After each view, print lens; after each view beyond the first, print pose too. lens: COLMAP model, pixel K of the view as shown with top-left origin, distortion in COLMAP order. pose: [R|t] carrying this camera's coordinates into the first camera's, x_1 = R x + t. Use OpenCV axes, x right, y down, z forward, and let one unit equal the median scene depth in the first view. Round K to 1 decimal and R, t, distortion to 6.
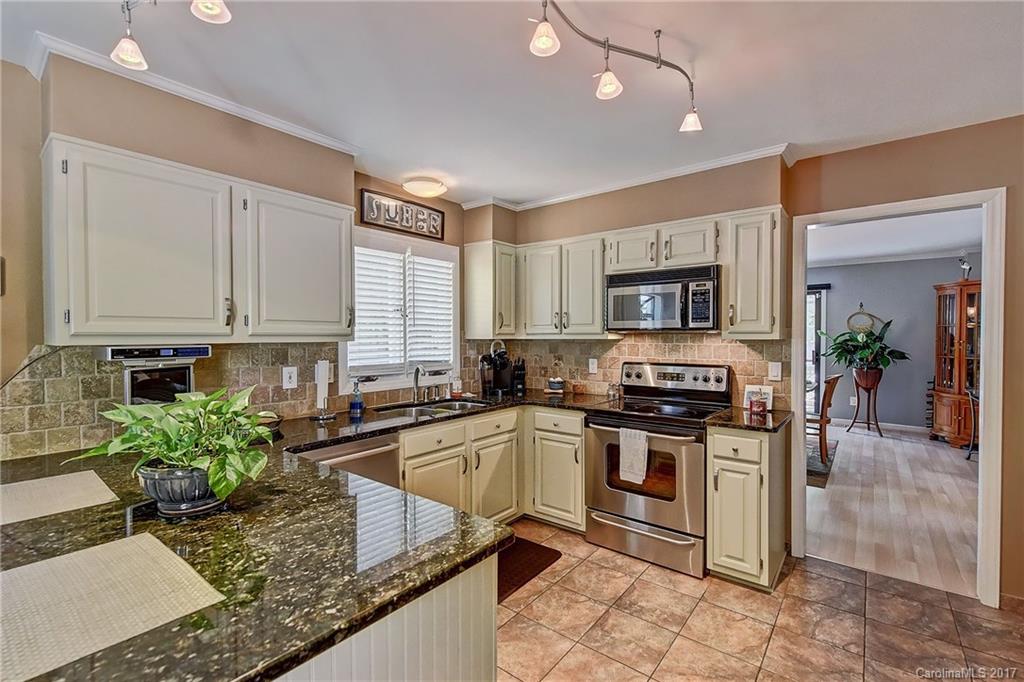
lens RADIAL K [[455.6, 0, 506.8], [0, 455.6, 342.0], [0, 0, 1]] dist [-0.005599, -0.000700]
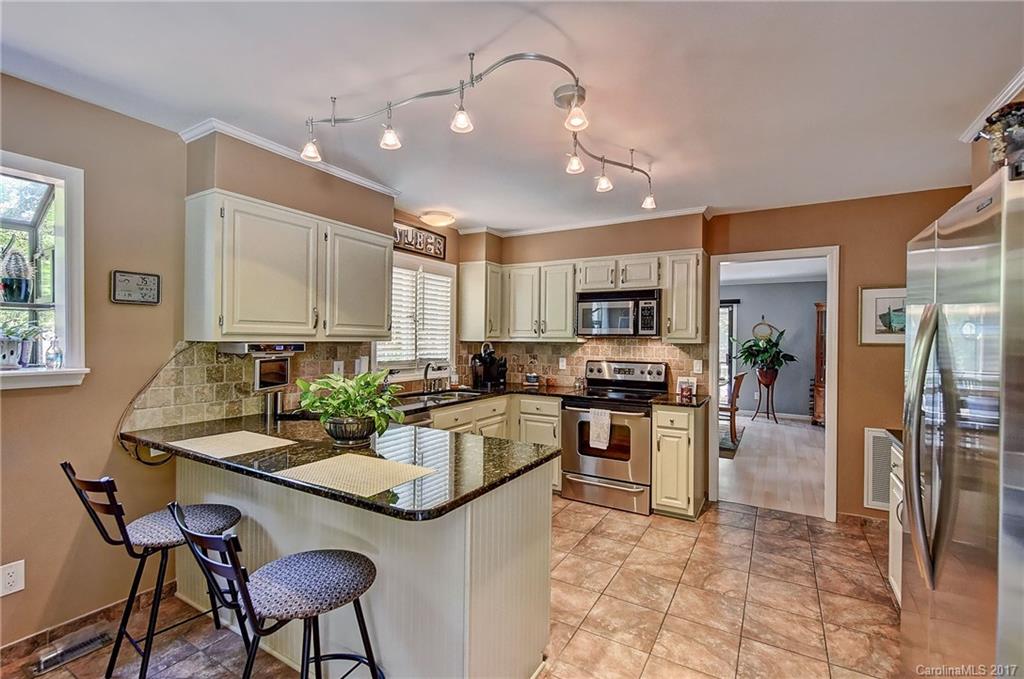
lens RADIAL K [[455.6, 0, 509.2], [0, 455.6, 339.7], [0, 0, 1]] dist [-0.005599, -0.000700]
pose [[0.989819, 0.011654, 0.141853, -0.167703], [-0.009758, 0.999854, -0.014053, 0.007434], [-0.141996, 0.012526, 0.989788, -0.276180]]
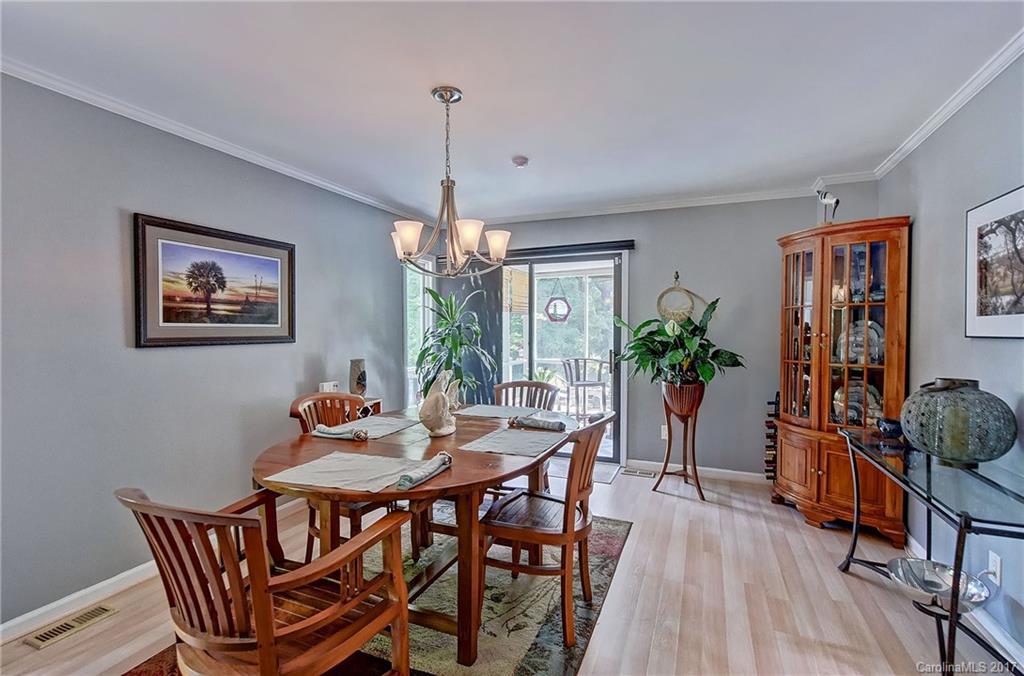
lens RADIAL K [[474.9, 0, 510.0], [0, 474.9, 342.6], [0, 0, 1]] dist [-0.013861, -0.000274]
pose [[0.960713, -0.000395, 0.277543, 0.881190], [-0.000875, 0.999990, 0.004453, 0.012105], [-0.277542, -0.004521, 0.960703, 1.020458]]
